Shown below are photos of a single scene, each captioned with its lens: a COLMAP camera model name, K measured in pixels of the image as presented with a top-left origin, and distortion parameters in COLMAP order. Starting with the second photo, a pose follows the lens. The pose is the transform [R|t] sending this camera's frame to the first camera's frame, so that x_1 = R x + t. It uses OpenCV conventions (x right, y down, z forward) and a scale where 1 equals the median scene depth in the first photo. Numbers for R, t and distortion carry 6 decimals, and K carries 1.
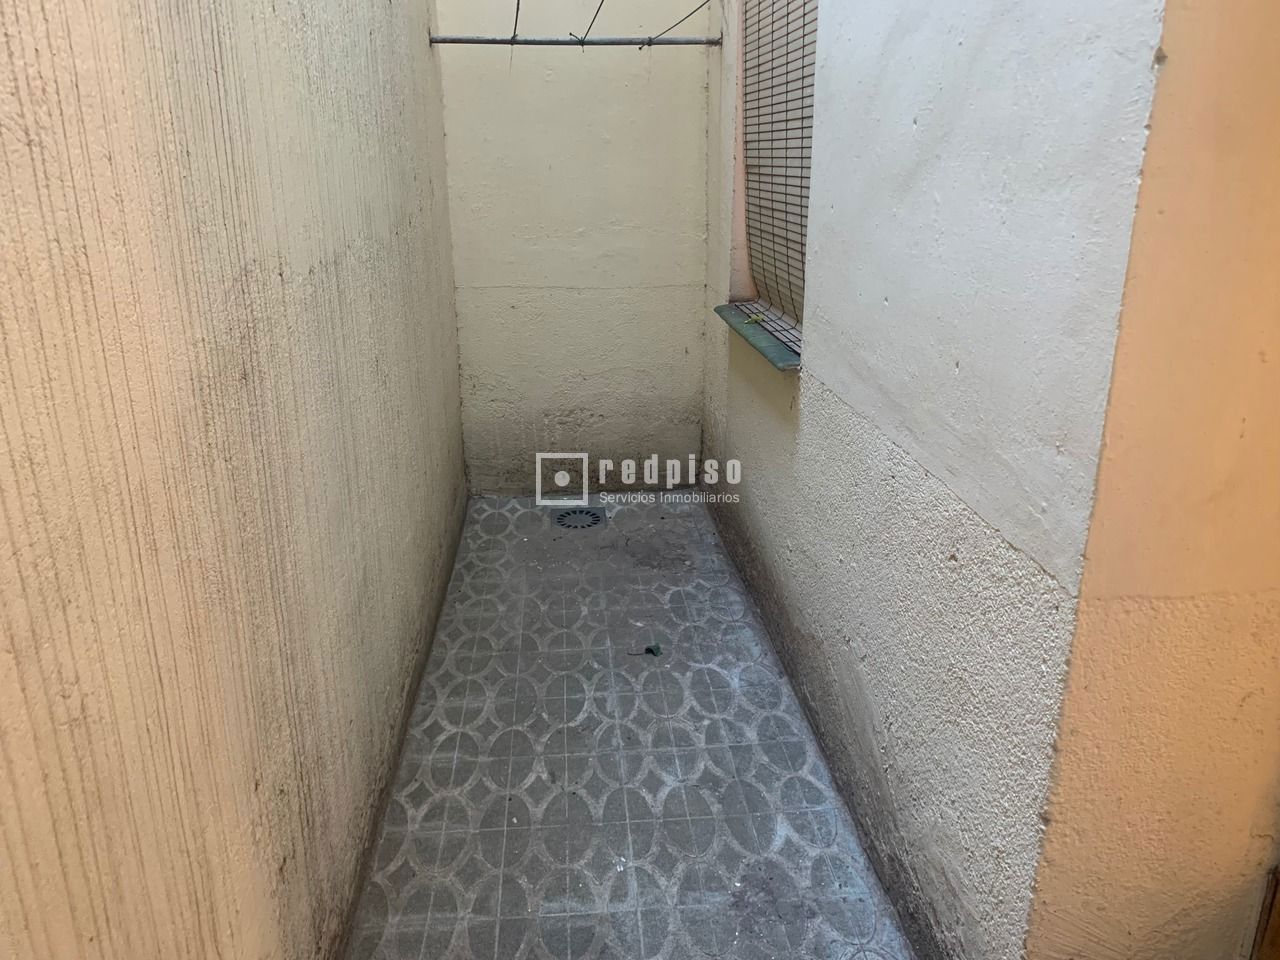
lens RADIAL K [[982.2, 0, 599.0], [0, 982.2, 457.3], [0, 0, 1]] dist [0.090758, -0.060794]
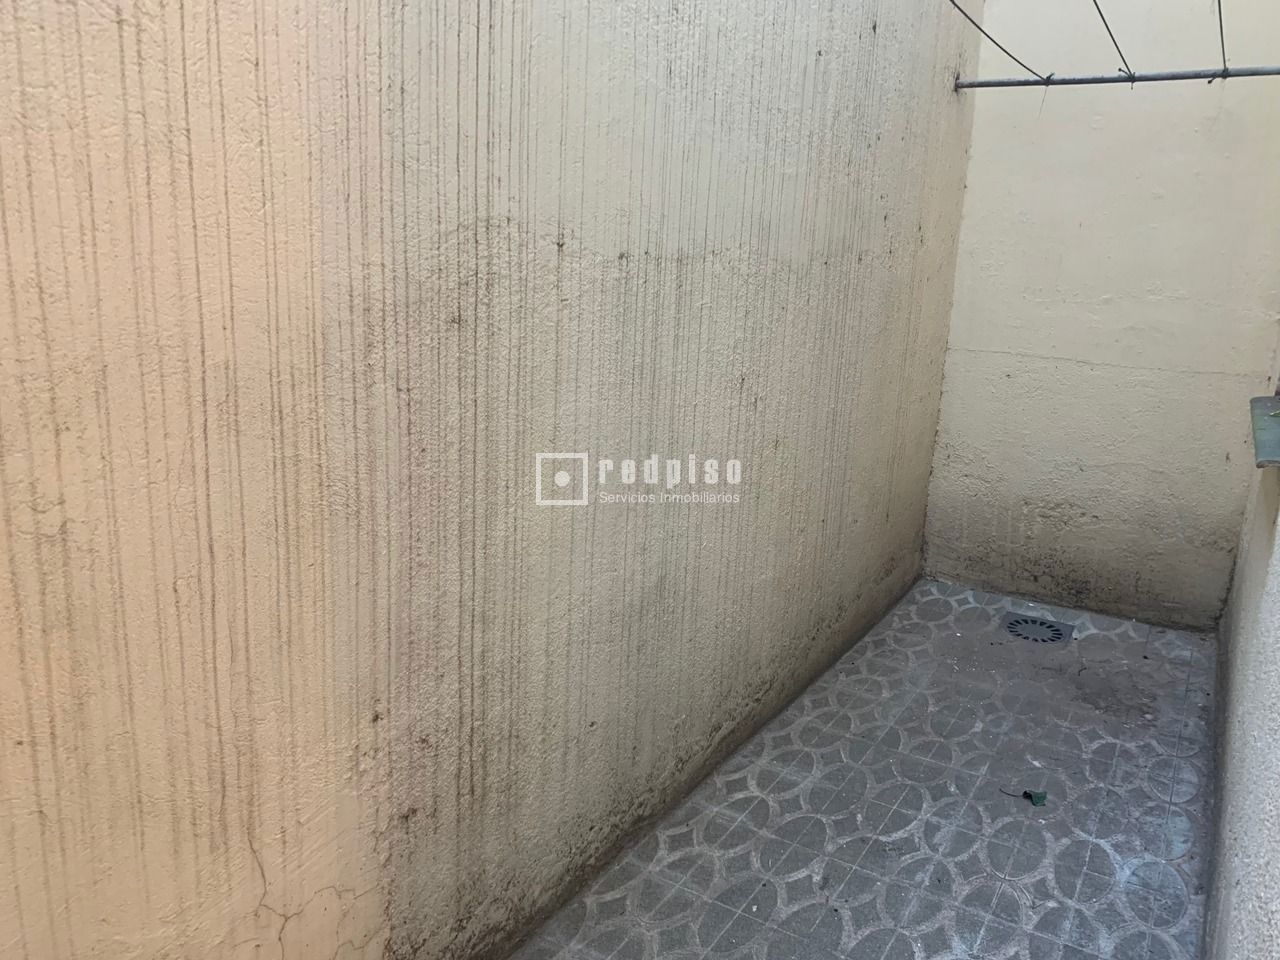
lens RADIAL K [[982.2, 0, 659.8], [0, 982.2, 452.9], [0, 0, 1]] dist [0.090758, -0.060794]
pose [[0.831102, 0.168234, -0.530064, 0.200091], [-0.219624, 0.974960, -0.034918, 0.021764], [0.510916, 0.145435, 0.847239, 0.133795]]
